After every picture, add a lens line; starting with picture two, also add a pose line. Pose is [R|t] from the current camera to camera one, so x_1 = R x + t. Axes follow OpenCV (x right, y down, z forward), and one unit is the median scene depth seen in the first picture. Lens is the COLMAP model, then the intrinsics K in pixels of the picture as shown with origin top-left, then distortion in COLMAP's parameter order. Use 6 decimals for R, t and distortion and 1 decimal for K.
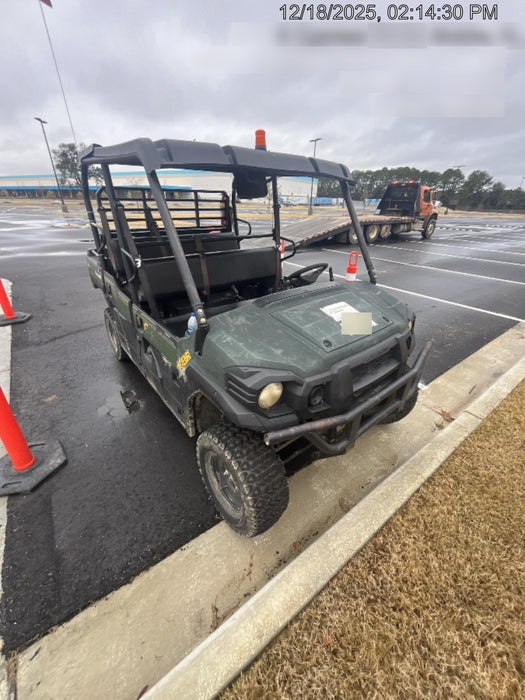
lens RADIAL K [[284.9, 0, 263.2], [0, 284.9, 348.1], [0, 0, 1]] dist [-0.001318, -0.000148]
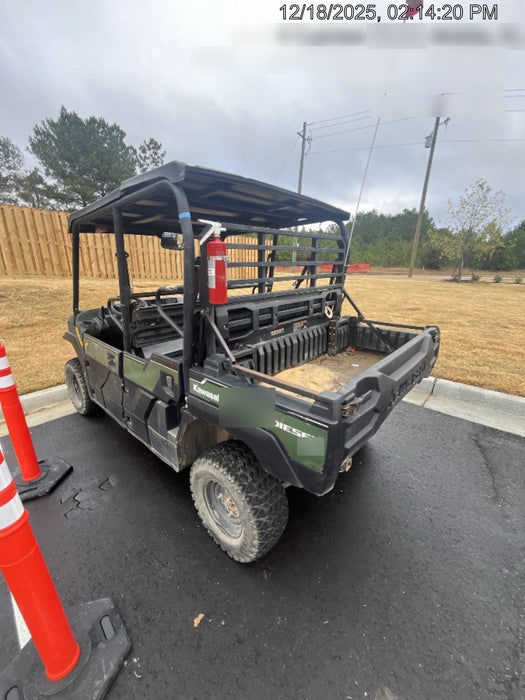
lens RADIAL K [[284.9, 0, 263.6], [0, 284.9, 346.9], [0, 0, 1]] dist [-0.001318, -0.000148]
pose [[-0.986569, 0.032602, -0.160061, -0.255123], [-0.088994, 0.714411, 0.694044, -1.295161], [0.136977, 0.698967, -0.701914, 2.576923]]
